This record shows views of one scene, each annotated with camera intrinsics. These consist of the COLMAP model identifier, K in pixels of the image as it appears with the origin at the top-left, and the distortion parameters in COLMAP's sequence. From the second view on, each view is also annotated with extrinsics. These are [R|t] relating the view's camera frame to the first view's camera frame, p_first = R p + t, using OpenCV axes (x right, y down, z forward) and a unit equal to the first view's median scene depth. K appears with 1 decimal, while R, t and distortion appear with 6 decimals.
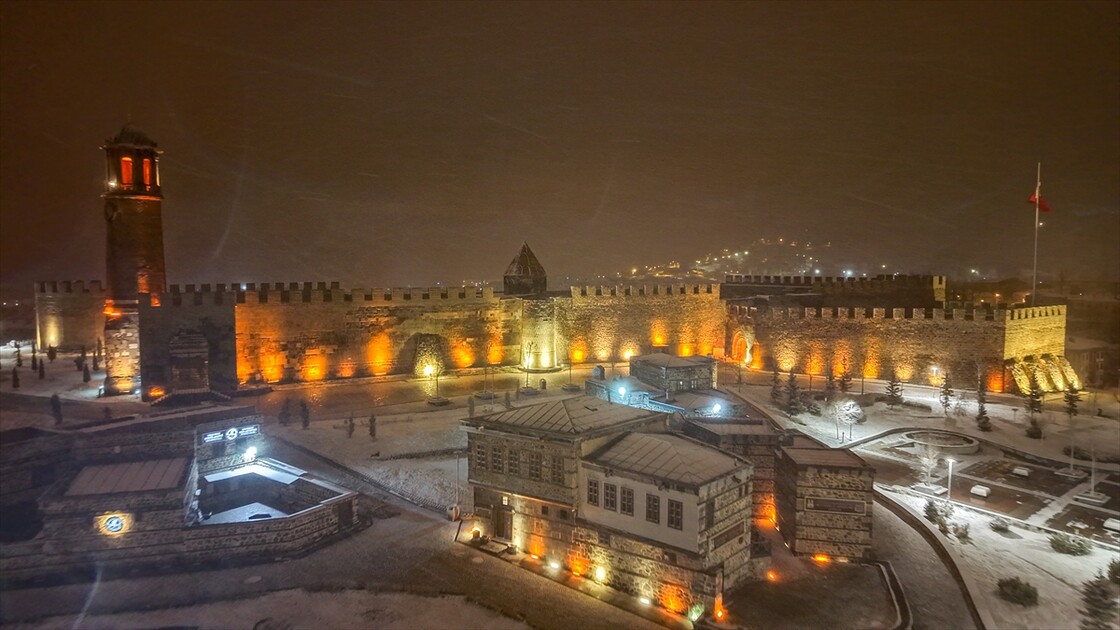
lens RADIAL K [[747.5, 0, 560.0], [0, 747.5, 315.0], [0, 0, 1]] dist [0.051850, -0.100685]
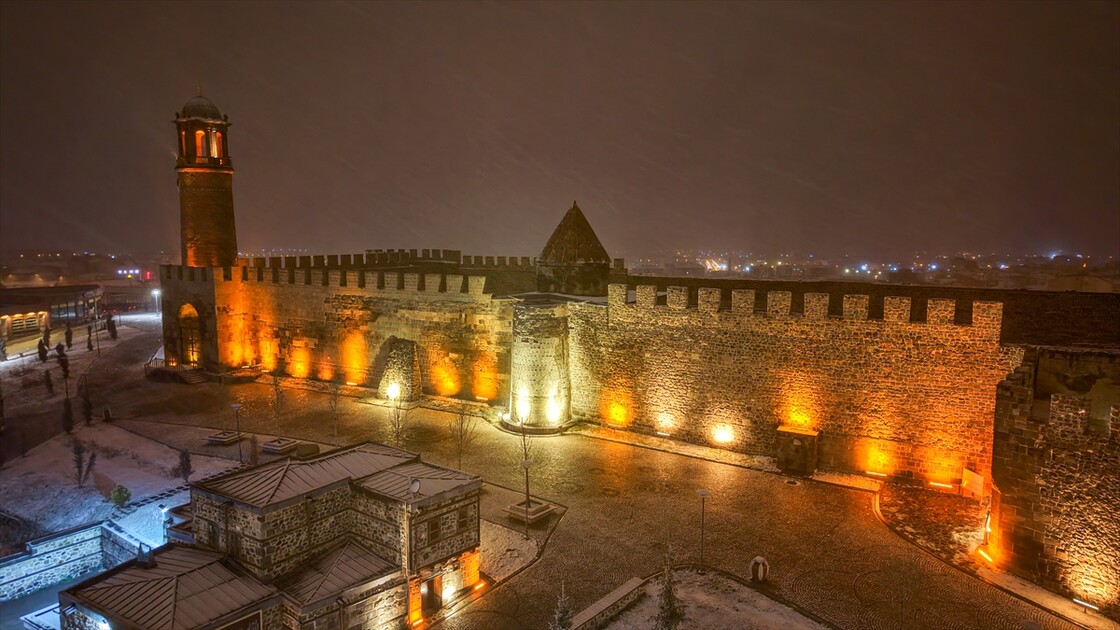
lens RADIAL K [[747.5, 0, 560.0], [0, 747.5, 315.0], [0, 0, 1]] dist [0.051850, -0.100685]
pose [[0.540289, 0.100226, -0.835490, 0.490950], [-0.060892, 0.994935, 0.079976, -0.062840], [0.839274, 0.007664, 0.543655, 0.741150]]
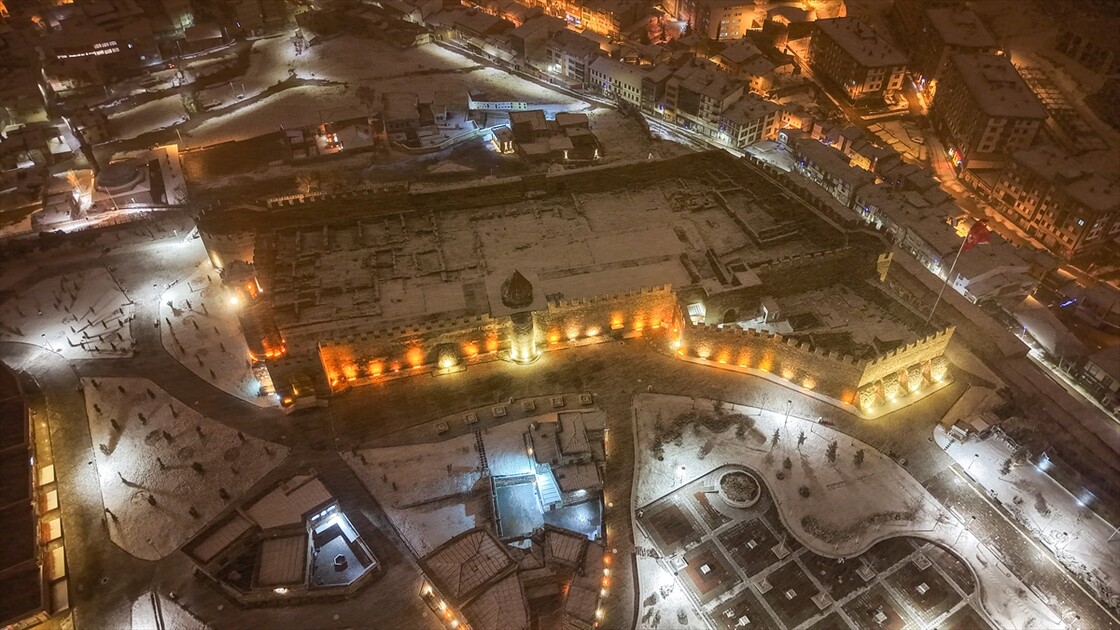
lens RADIAL K [[744.3, 0, 560.0], [0, 744.3, 315.0], [0, 0, 1]] dist [0.042128, -0.047088]
pose [[0.978248, 0.139306, -0.153706, 0.277519], [-0.012230, 0.778404, 0.627644, -0.975947], [0.207080, -0.612112, 0.763176, -0.074328]]
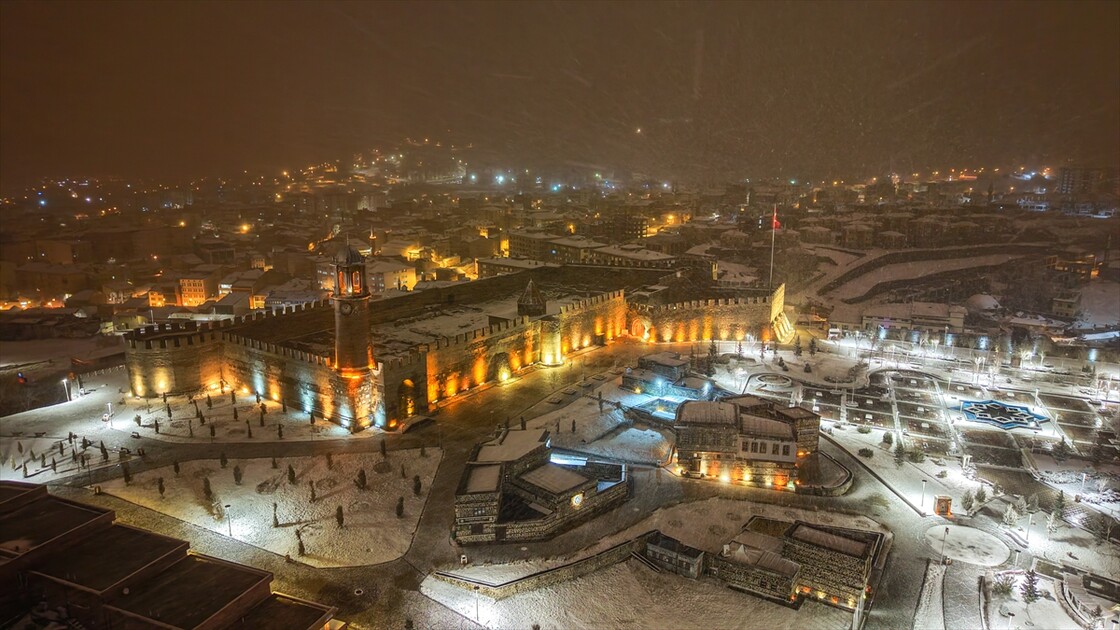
lens RADIAL K [[744.3, 0, 560.0], [0, 744.3, 315.0], [0, 0, 1]] dist [0.042128, -0.047088]
pose [[0.884964, -0.102049, 0.454339, -0.757870], [0.035049, 0.987521, 0.153538, -0.283542], [-0.464338, -0.119951, 0.877497, -0.393701]]
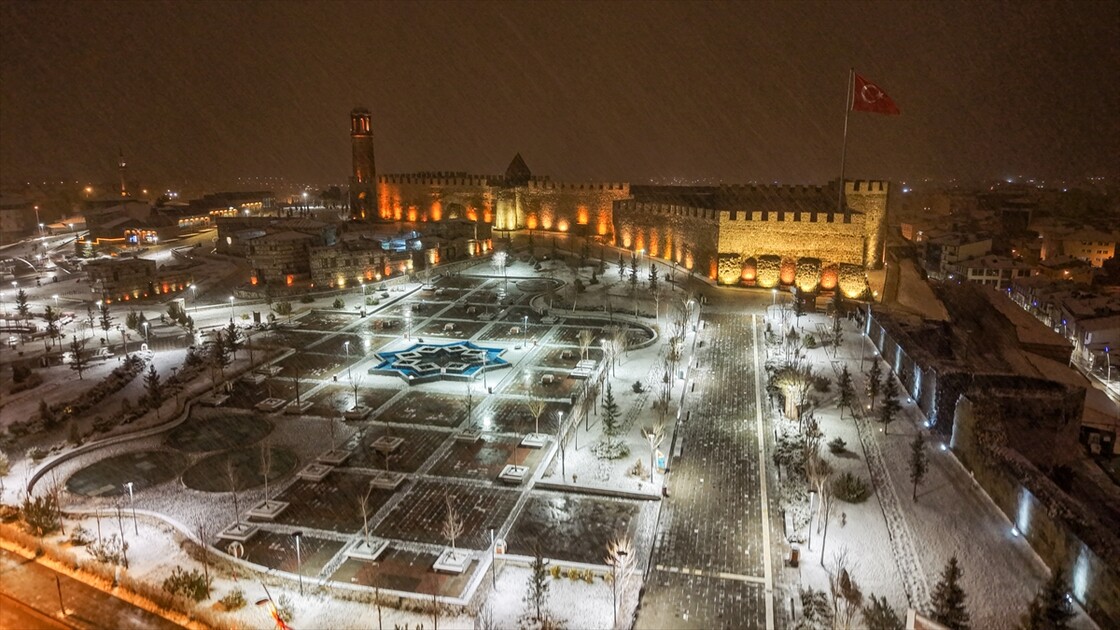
lens RADIAL K [[739.3, 0, 561.5], [0, 739.3, 327.8], [0, 0, 1]] dist [0.132392, -0.378309]
pose [[0.571036, 0.186448, -0.799472, 1.557312], [-0.059100, 0.980677, 0.186494, -0.033661], [0.818795, -0.059246, 0.571021, 0.117028]]
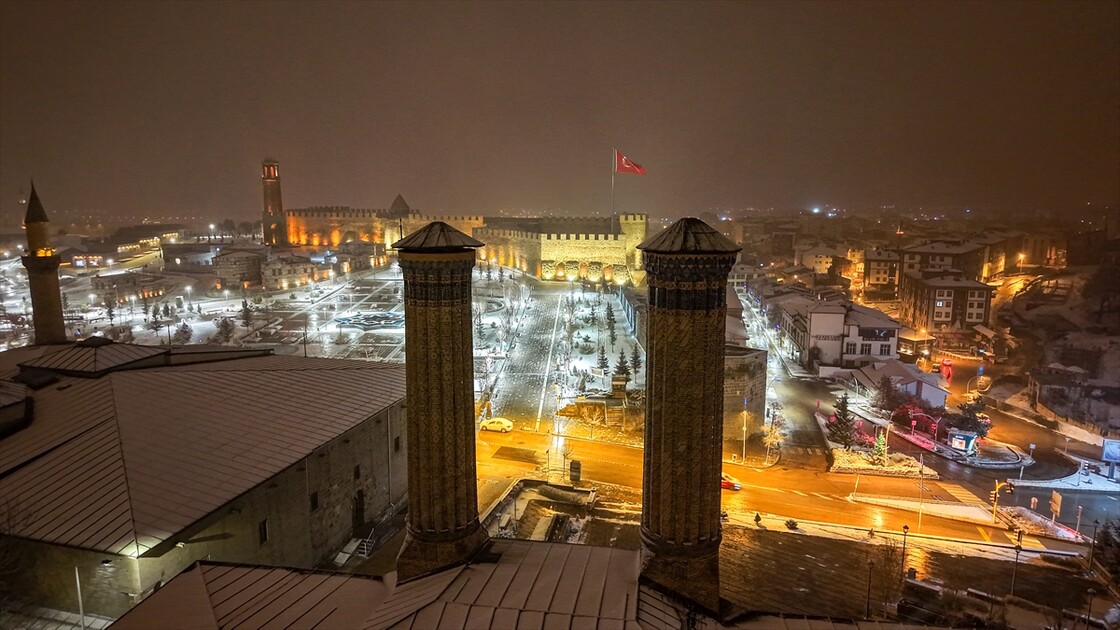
lens RADIAL K [[739.3, 0, 561.5], [0, 739.3, 327.8], [0, 0, 1]] dist [0.132392, -0.378309]
pose [[0.721184, 0.131947, -0.680061, 2.102106], [-0.051685, 0.989205, 0.137117, -0.034072], [0.690813, -0.063738, 0.720219, -0.352022]]
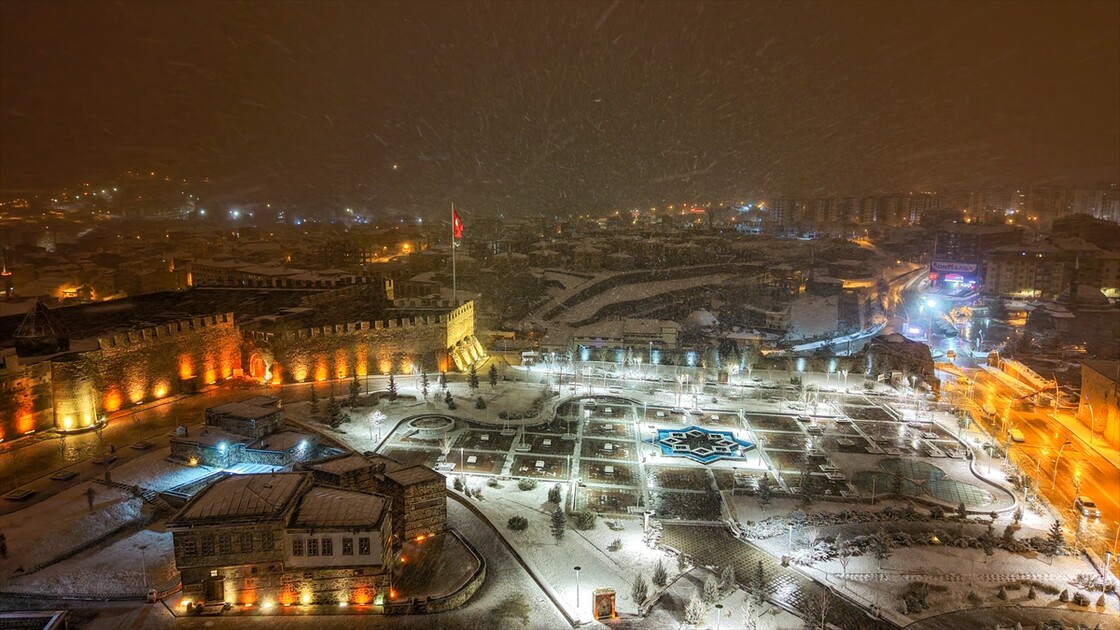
lens RADIAL K [[742.3, 0, 548.5], [0, 742.3, 320.2], [0, 0, 1]] dist [0.062011, -0.054739]
pose [[0.717220, -0.116036, 0.687118, -0.271472], [0.047278, 0.991869, 0.118151, -0.171282], [-0.695241, -0.052255, 0.716875, -0.176271]]
